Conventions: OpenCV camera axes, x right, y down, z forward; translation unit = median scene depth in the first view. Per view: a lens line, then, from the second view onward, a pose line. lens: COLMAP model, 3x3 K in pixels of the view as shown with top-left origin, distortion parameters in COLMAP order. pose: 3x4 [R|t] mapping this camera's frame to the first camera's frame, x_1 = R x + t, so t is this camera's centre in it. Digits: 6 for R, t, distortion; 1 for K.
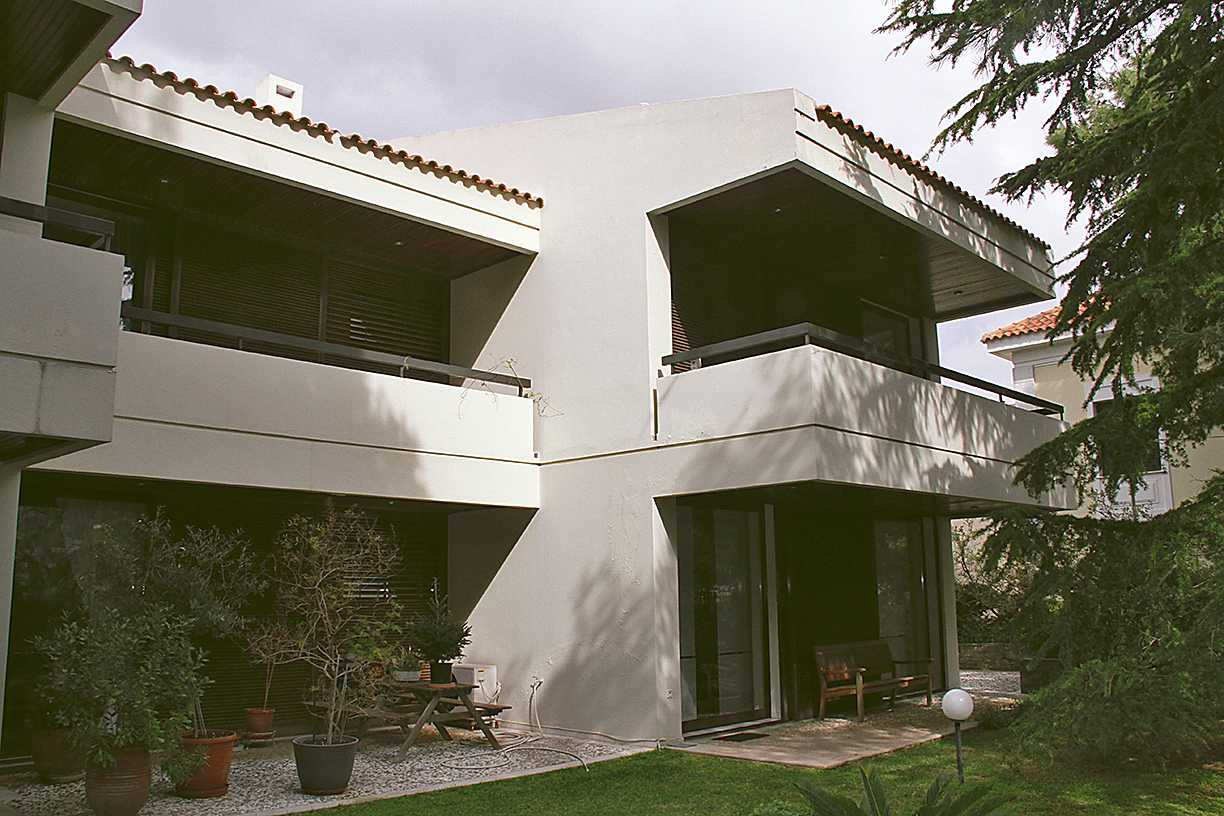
lens RADIAL K [[1025.8, 0, 612.0], [0, 1025.8, 408.0], [0, 0, 1]] dist [-0.175762, 0.147320]
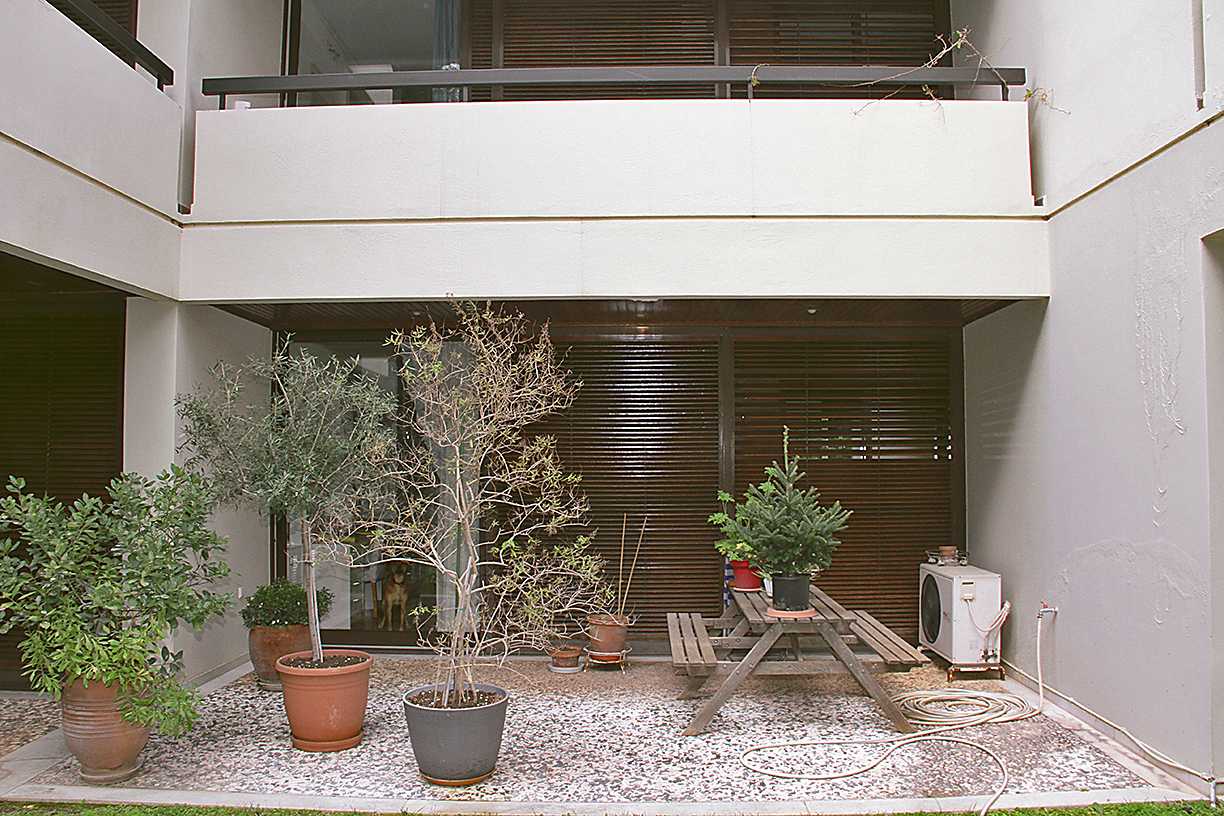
lens RADIAL K [[1025.8, 0, 612.0], [0, 1025.8, 408.0], [0, 0, 1]] dist [-0.175762, 0.147320]
pose [[0.682764, -0.024832, -0.730217, 0.168450], [0.124029, 0.988856, 0.082342, 0.091206], [0.720035, -0.146788, 0.678235, 0.509282]]
